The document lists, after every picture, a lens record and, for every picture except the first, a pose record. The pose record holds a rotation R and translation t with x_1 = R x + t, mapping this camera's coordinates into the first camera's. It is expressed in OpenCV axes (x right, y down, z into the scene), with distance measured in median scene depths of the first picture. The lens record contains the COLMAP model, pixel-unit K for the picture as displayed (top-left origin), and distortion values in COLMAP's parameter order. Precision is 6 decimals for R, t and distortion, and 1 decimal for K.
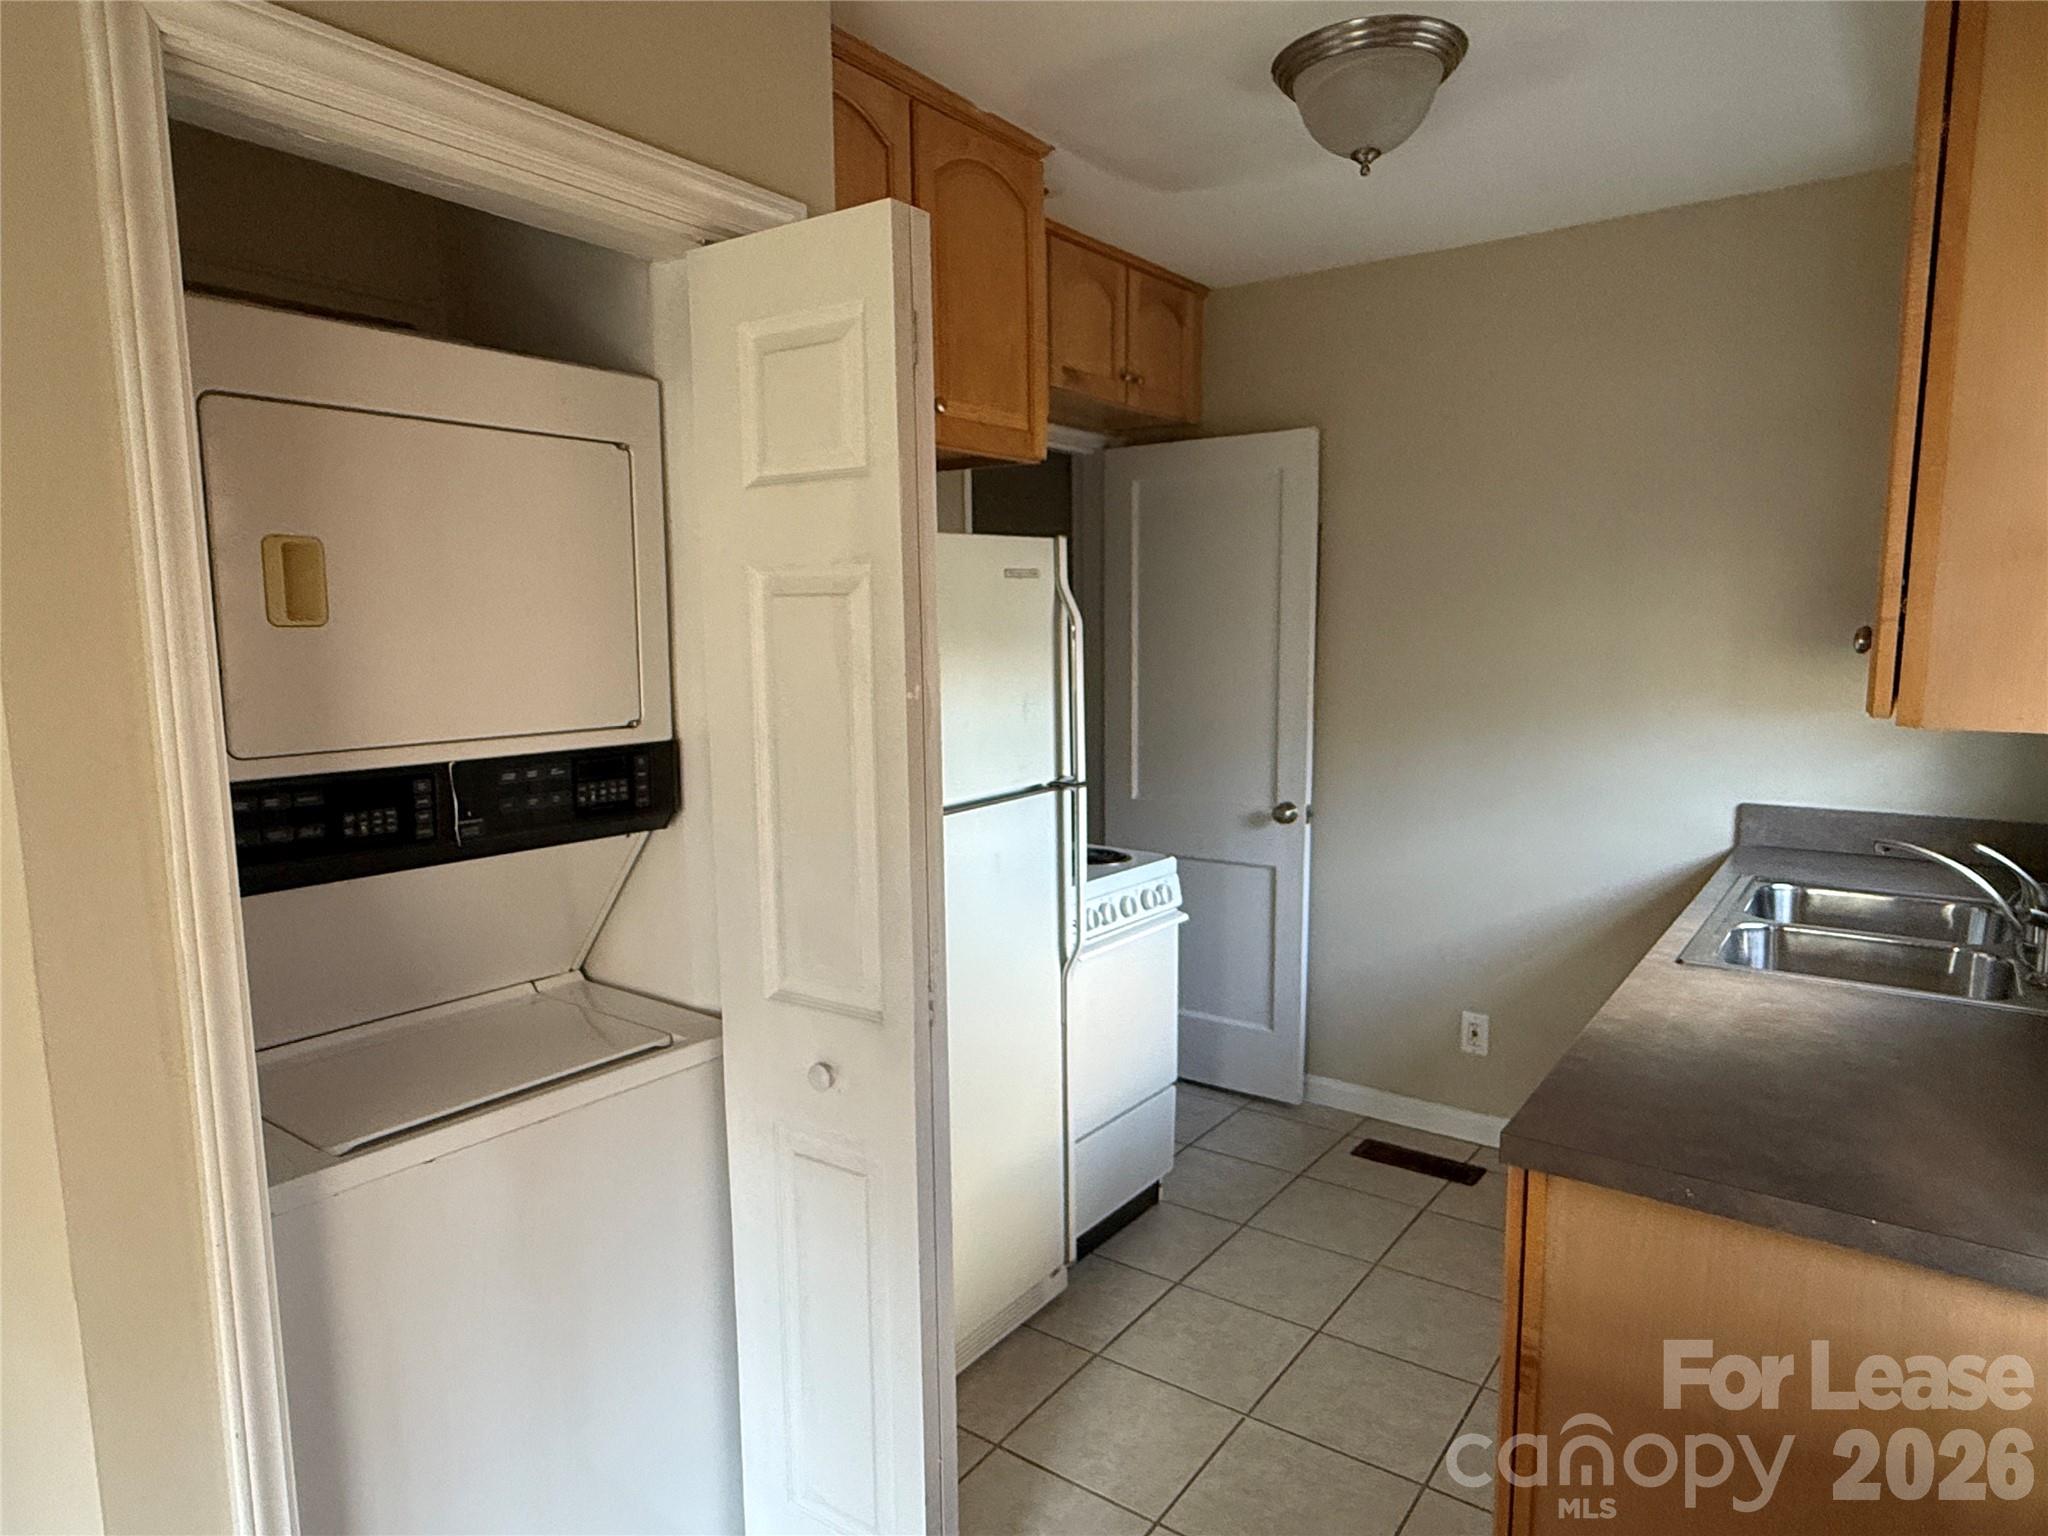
lens RADIAL K [[1229.8, 0, 1030.7], [0, 1229.8, 765.3], [0, 0, 1]] dist [-0.006636, 0.004912]
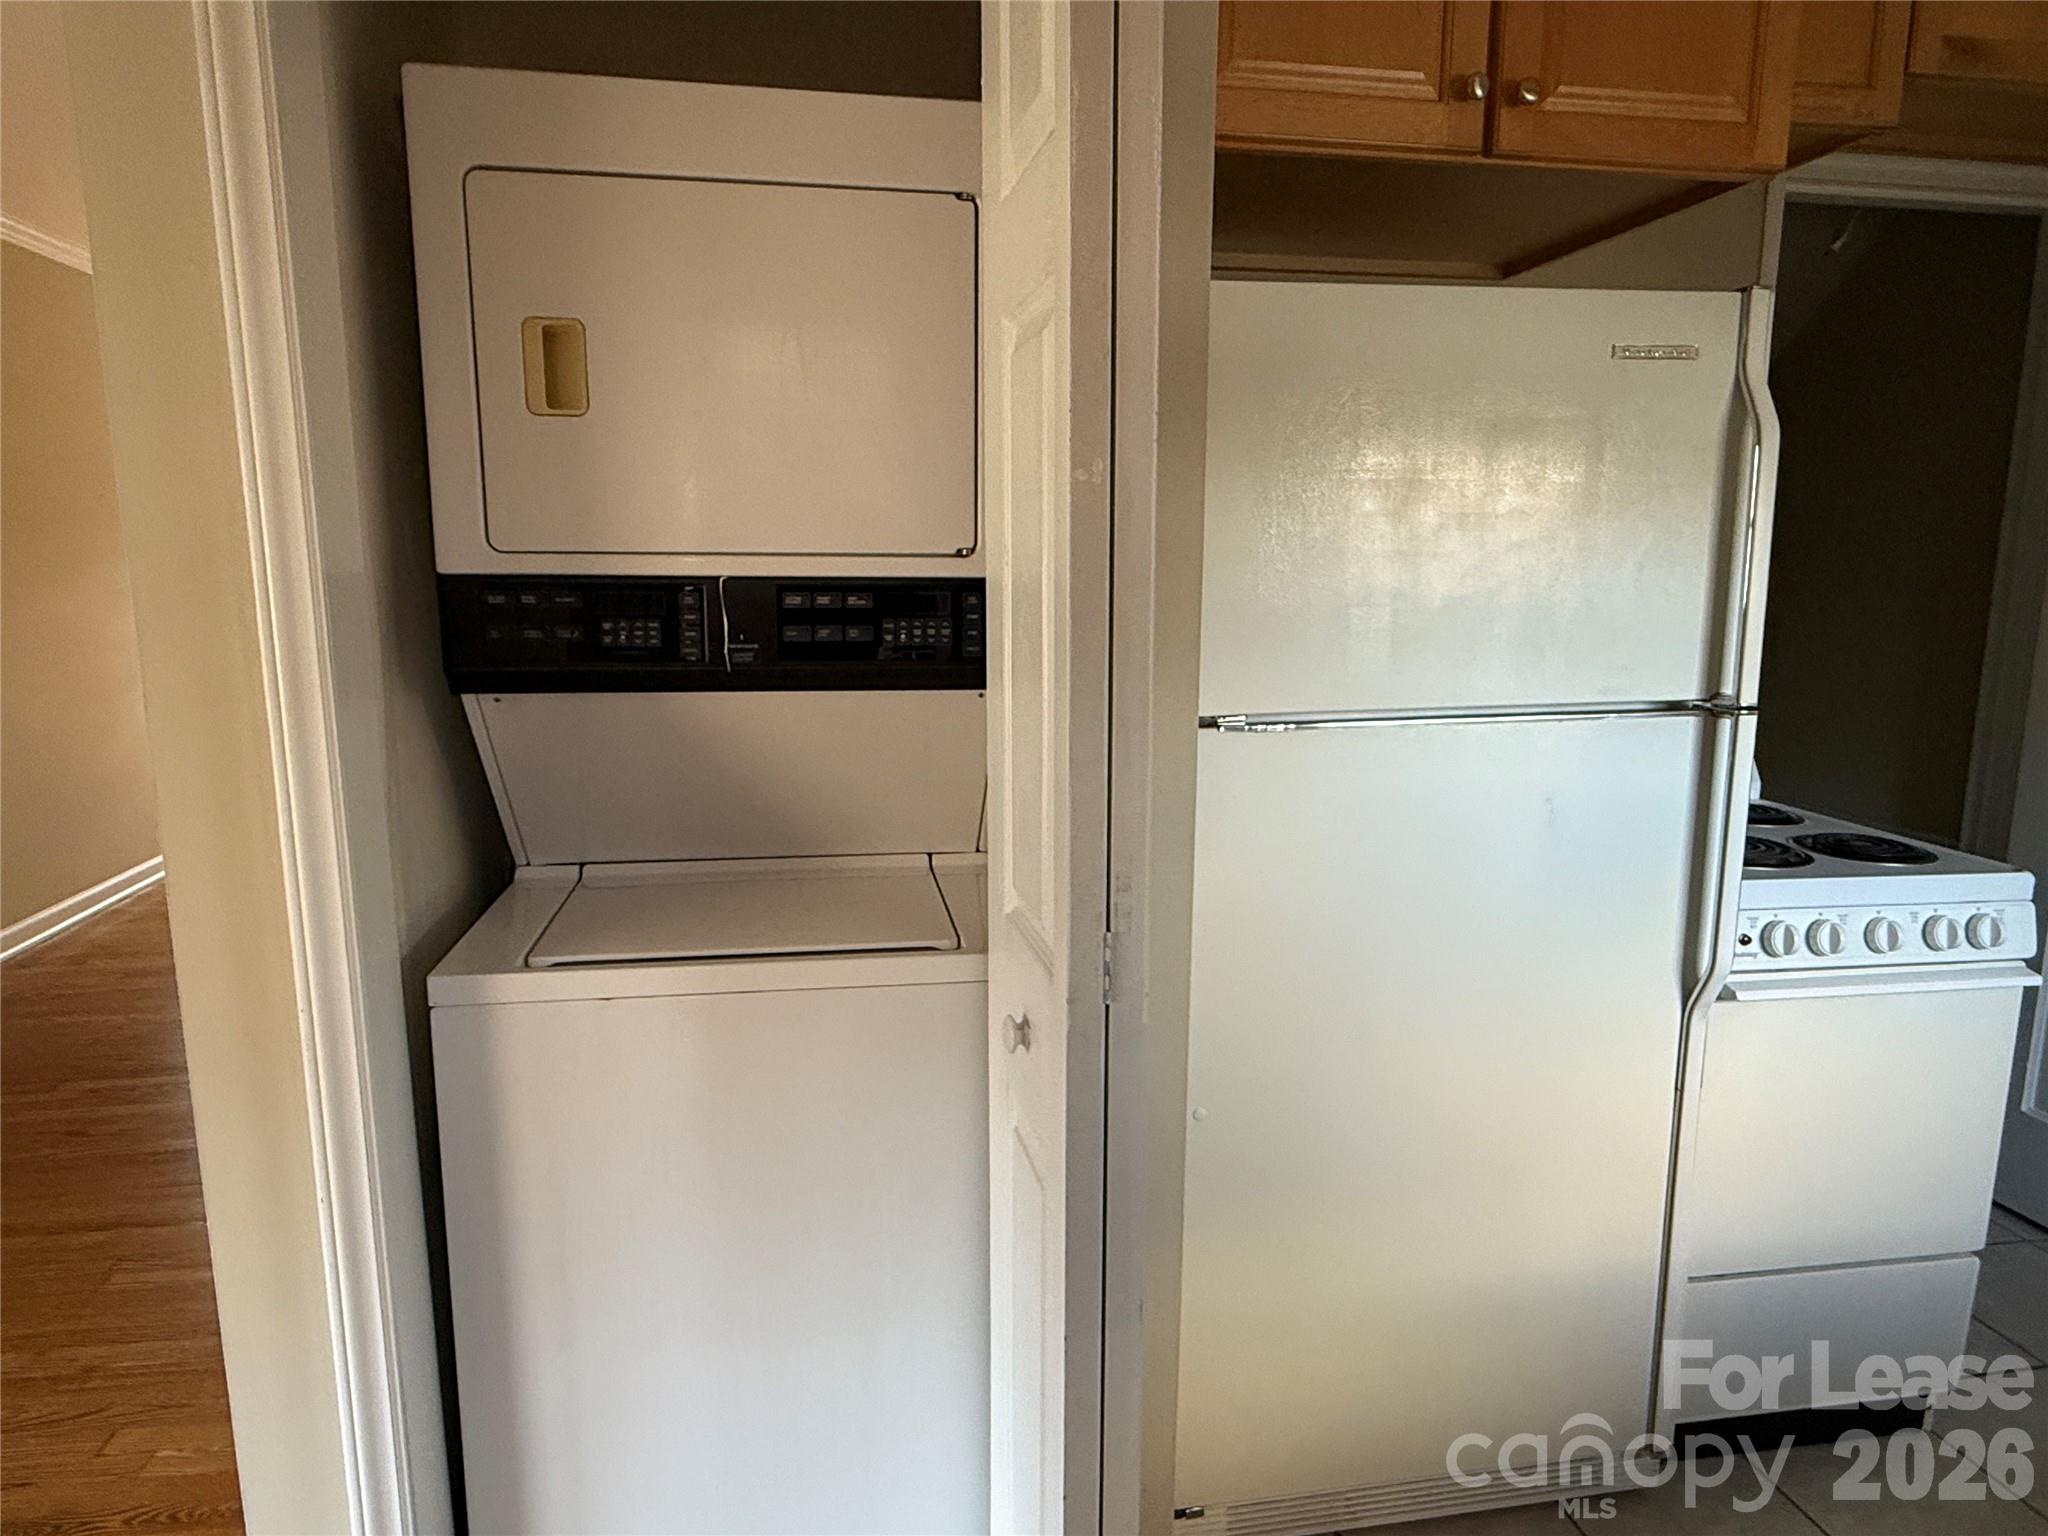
lens RADIAL K [[1229.8, 0, 1018.9], [0, 1229.8, 773.8], [0, 0, 1]] dist [-0.006636, 0.004912]
pose [[0.716139, 0.129663, -0.685808, 0.286257], [-0.092364, 0.991556, 0.091021, 0.034897], [0.691819, -0.001840, 0.722068, 0.452839]]
